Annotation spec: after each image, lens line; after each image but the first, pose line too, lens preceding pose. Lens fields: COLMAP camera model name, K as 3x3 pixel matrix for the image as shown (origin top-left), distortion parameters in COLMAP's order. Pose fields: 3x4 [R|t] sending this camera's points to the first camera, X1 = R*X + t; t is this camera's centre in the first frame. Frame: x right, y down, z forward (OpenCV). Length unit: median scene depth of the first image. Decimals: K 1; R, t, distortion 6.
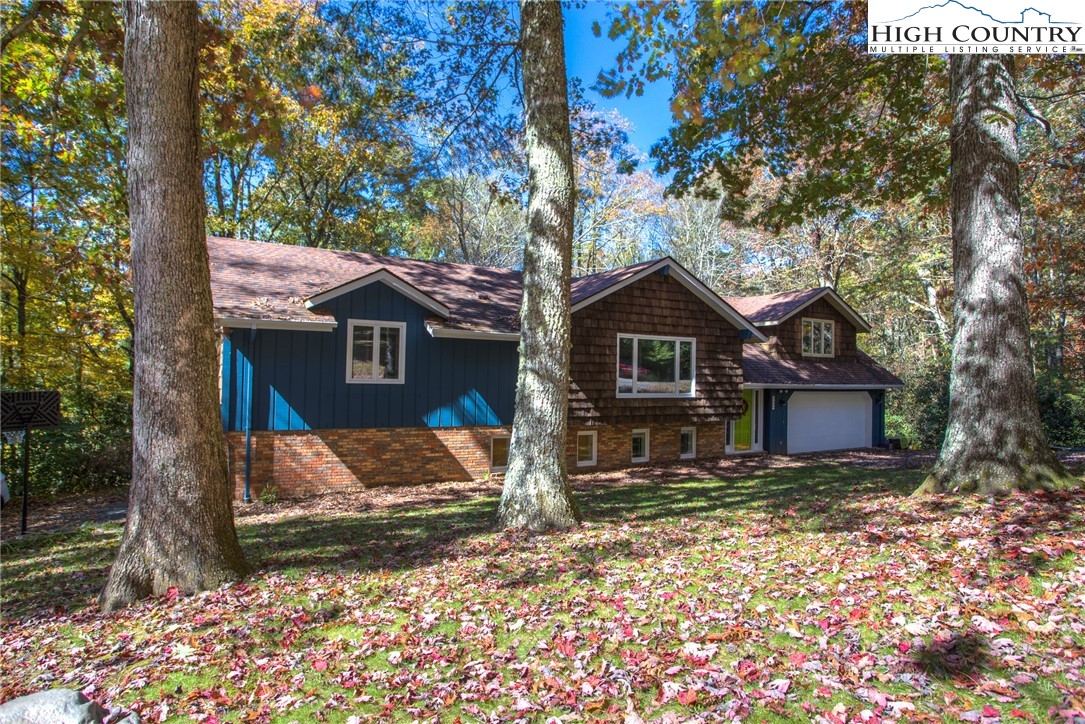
lens RADIAL K [[616.2, 0, 540.1], [0, 616.2, 348.6], [0, 0, 1]] dist [-0.054714, -0.000018]
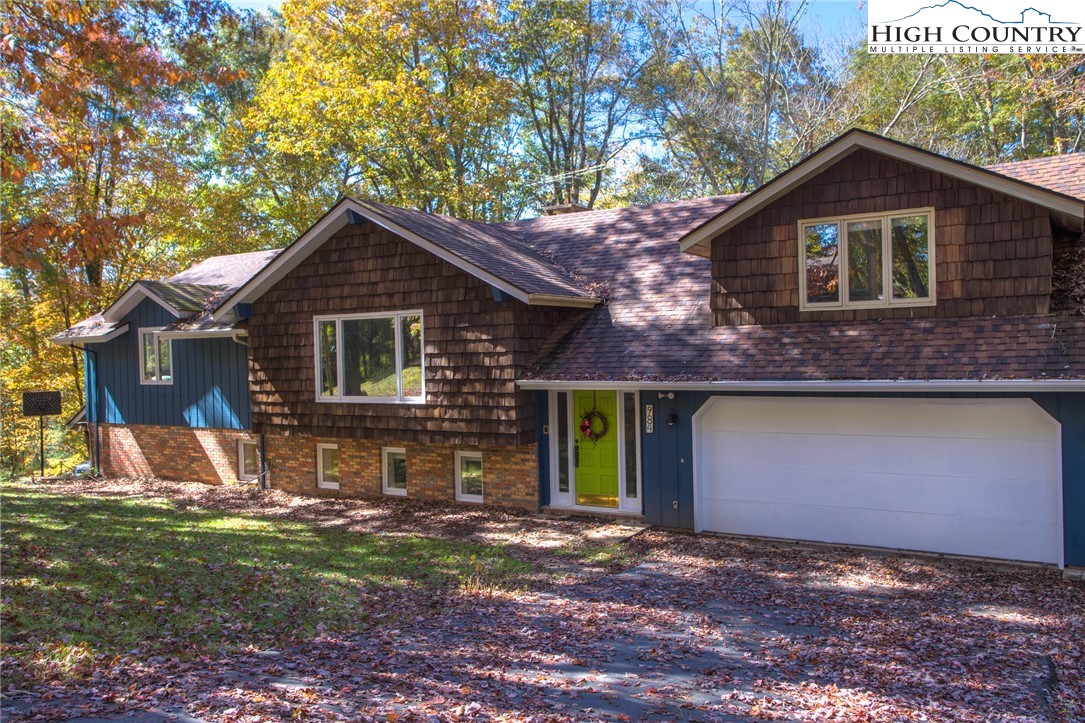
lens RADIAL K [[852.1, 0, 538.2], [0, 852.1, 357.2], [0, 0, 1]] dist [-0.002992, 0.044809]
pose [[0.454473, -0.023873, -0.890440, 1.336856], [0.066927, 0.997730, 0.007409, 0.040601], [0.888243, -0.062961, 0.455040, 0.874756]]
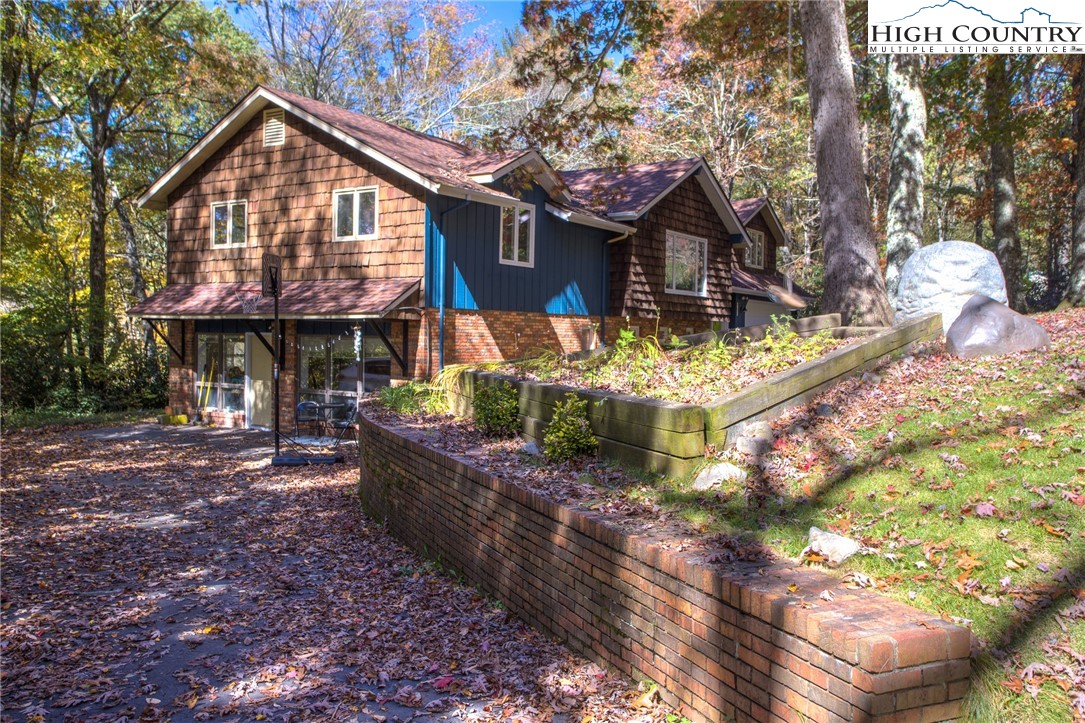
lens RADIAL K [[927.6, 0, 542.5], [0, 927.6, 361.5], [0, 0, 1]] dist [-0.004212, -0.003155]
pose [[0.891037, -0.019012, 0.453532, -0.867629], [-0.016805, 0.997056, 0.074813, 0.093182], [-0.453619, -0.074282, 0.888095, -0.333067]]
